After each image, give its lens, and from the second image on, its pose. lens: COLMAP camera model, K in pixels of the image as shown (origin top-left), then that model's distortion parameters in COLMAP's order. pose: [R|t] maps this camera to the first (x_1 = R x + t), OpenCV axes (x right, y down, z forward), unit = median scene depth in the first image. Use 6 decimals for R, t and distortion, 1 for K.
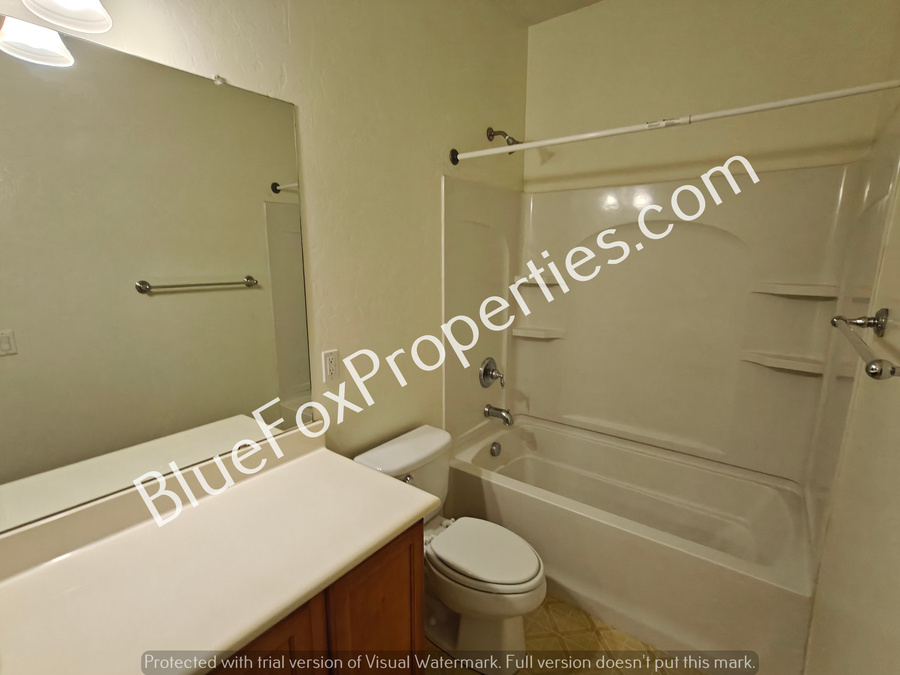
lens RADIAL K [[413.8, 0, 457.5], [0, 413.8, 330.5], [0, 0, 1]] dist [0.001174, 0.000461]
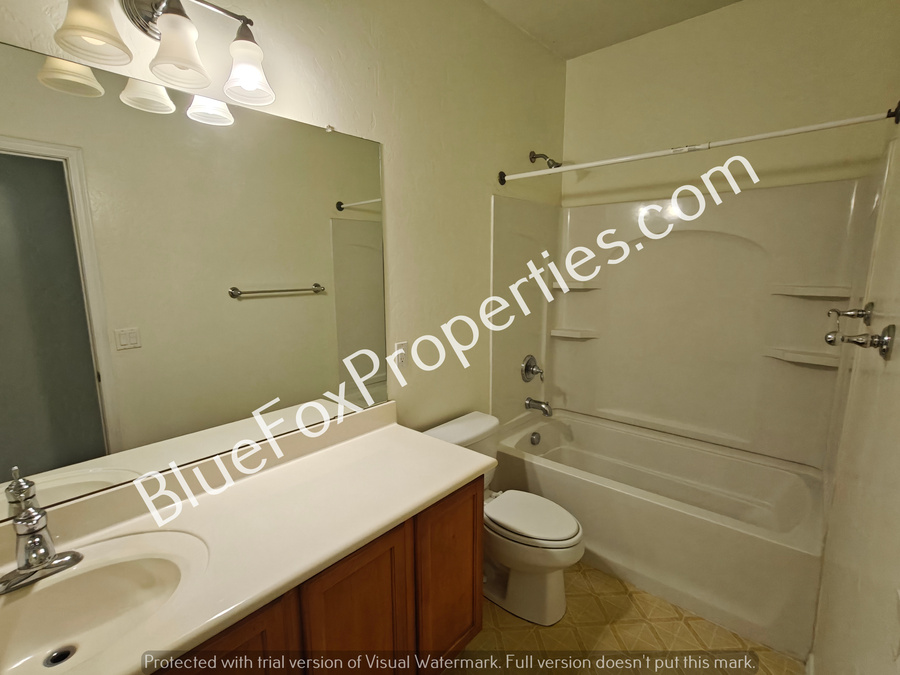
lens RADIAL K [[431.3, 0, 455.3], [0, 431.3, 338.2], [0, 0, 1]] dist [0.011440, -0.000142]
pose [[0.998021, 0.003114, -0.062806, -0.059678], [-0.004111, 0.999868, -0.015741, 0.045408], [0.062749, 0.015968, 0.997902, -0.200656]]
